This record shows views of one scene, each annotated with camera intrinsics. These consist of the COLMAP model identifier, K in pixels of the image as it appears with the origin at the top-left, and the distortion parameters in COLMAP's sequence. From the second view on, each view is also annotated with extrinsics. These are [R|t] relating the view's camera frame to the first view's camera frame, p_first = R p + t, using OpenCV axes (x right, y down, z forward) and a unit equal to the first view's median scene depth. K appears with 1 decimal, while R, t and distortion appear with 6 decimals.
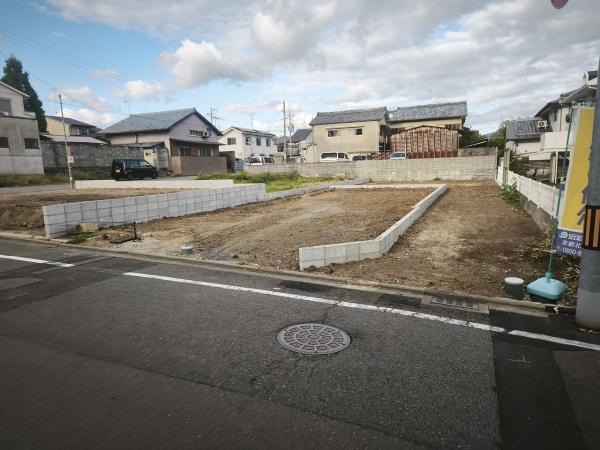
lens RADIAL K [[392.3, 0, 293.6], [0, 392.3, 223.9], [0, 0, 1]] dist [0.077447, -0.053453]
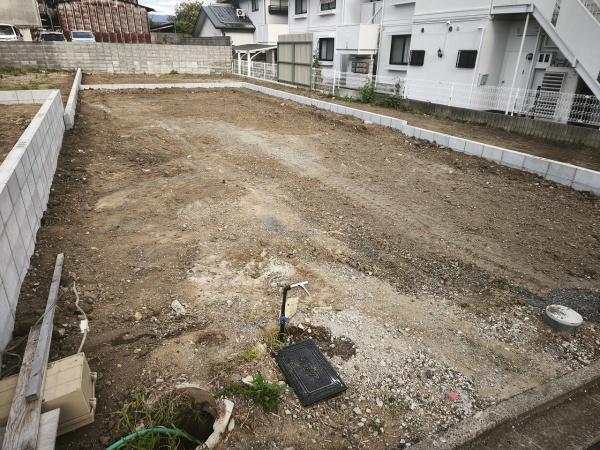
lens RADIAL K [[393.7, 0, 293.0], [0, 393.7, 223.9], [0, 0, 1]] dist [0.090121, -0.074443]
pose [[0.654695, -0.270388, 0.705878, -0.138714], [0.078571, 0.953118, 0.292220, -0.031357], [-0.751798, -0.135853, 0.645247, 0.193480]]
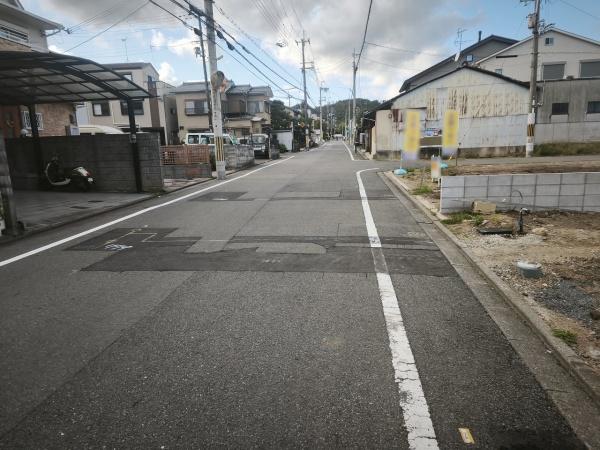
lens RADIAL K [[393.5, 0, 304.0], [0, 393.5, 224.3], [0, 0, 1]] dist [0.042451, 0.000285]
pose [[0.281707, 0.184979, -0.941501, 0.033166], [-0.115087, 0.980671, 0.158240, -0.010270], [0.952574, 0.063778, 0.297550, 0.105249]]
